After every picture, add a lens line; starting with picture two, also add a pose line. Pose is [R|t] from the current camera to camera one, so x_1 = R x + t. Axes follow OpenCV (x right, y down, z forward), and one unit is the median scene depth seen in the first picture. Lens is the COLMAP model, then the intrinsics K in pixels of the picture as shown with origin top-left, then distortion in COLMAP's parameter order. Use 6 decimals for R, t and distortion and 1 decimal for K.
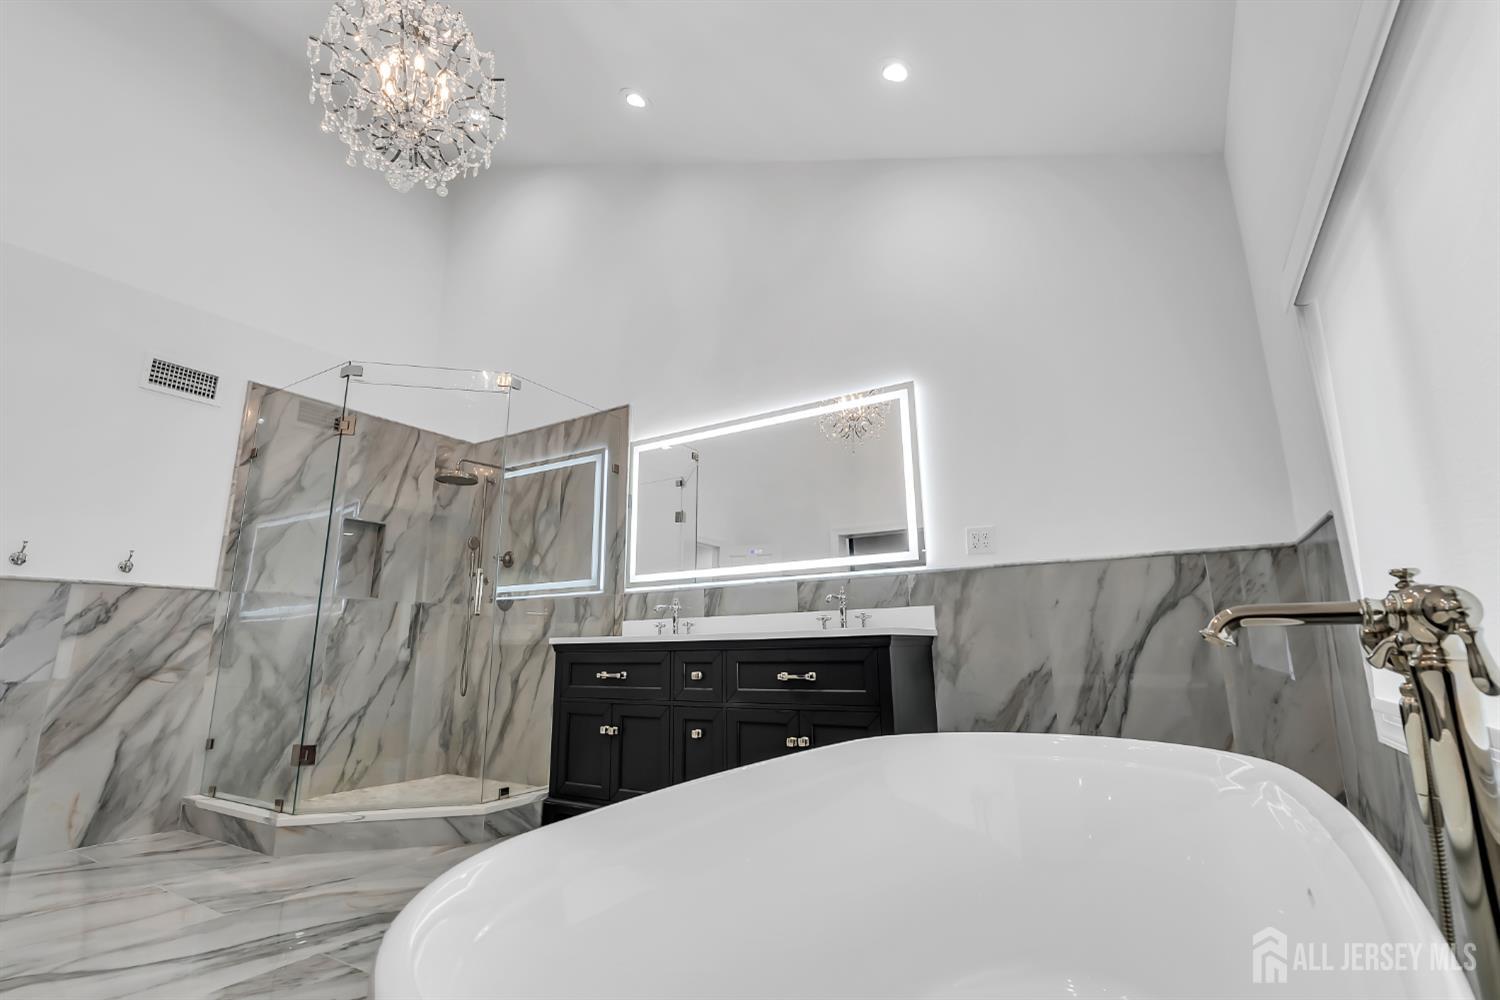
lens RADIAL K [[675.3, 0, 759.5], [0, 675.3, 504.1], [0, 0, 1]] dist [-0.008230, 0.000298]
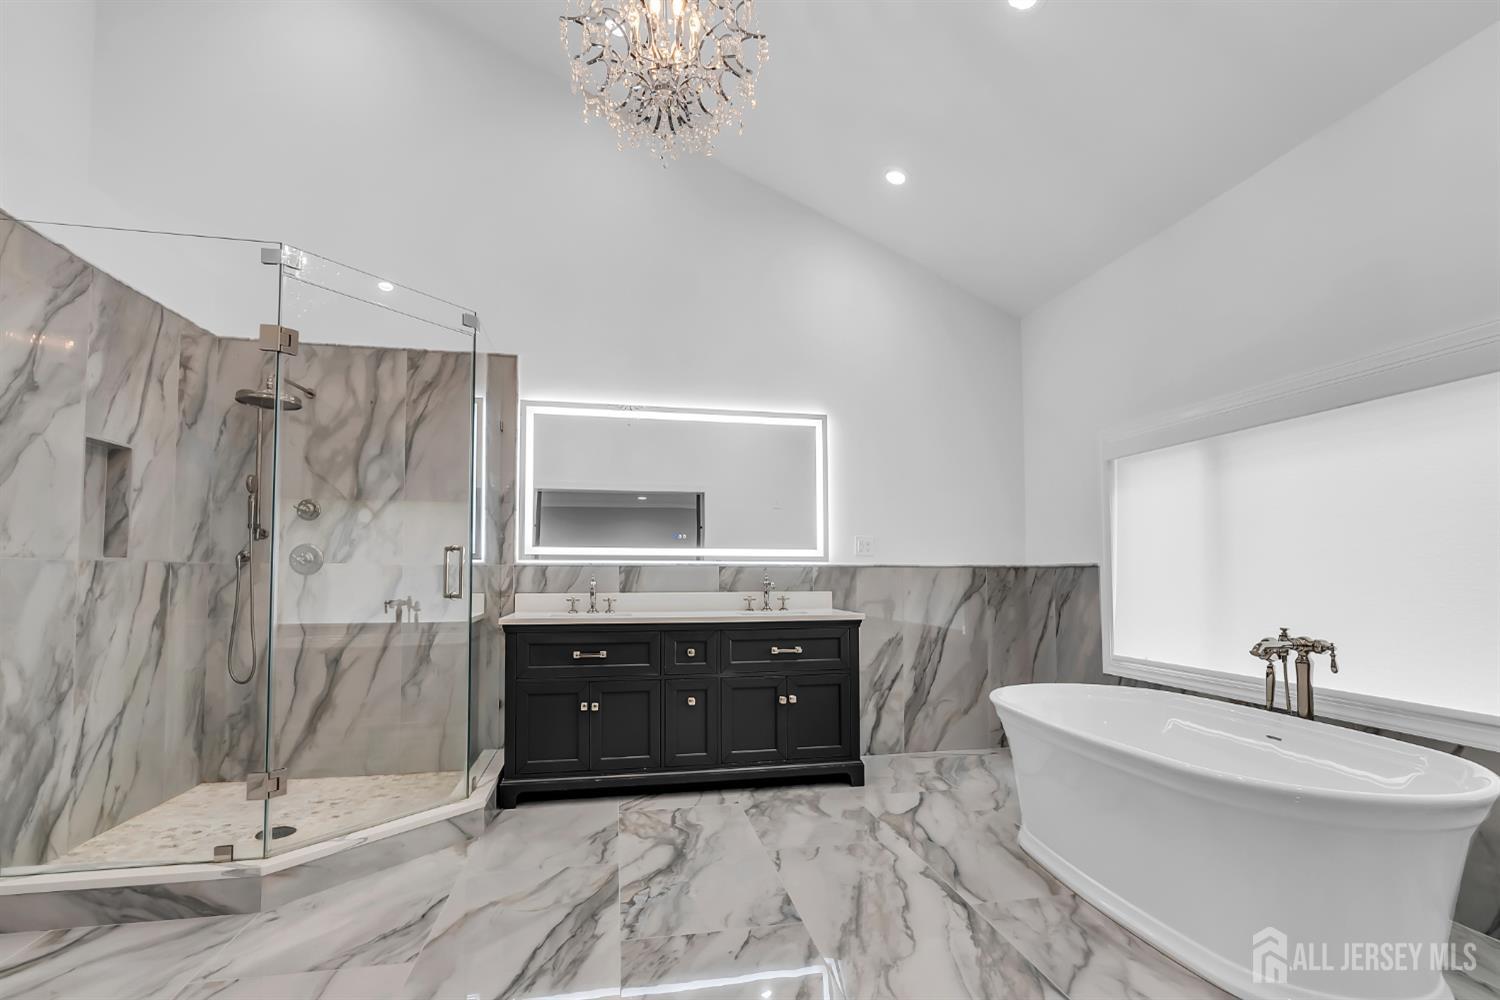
lens RADIAL K [[685.9, 0, 758.5], [0, 685.9, 545.5], [0, 0, 1]] dist [-0.007316, 0.000841]
pose [[0.737197, 0.044528, 0.674209, -0.613775], [-0.155441, 0.982239, 0.105090, -0.048820], [-0.657555, -0.182272, 0.731026, 0.083462]]
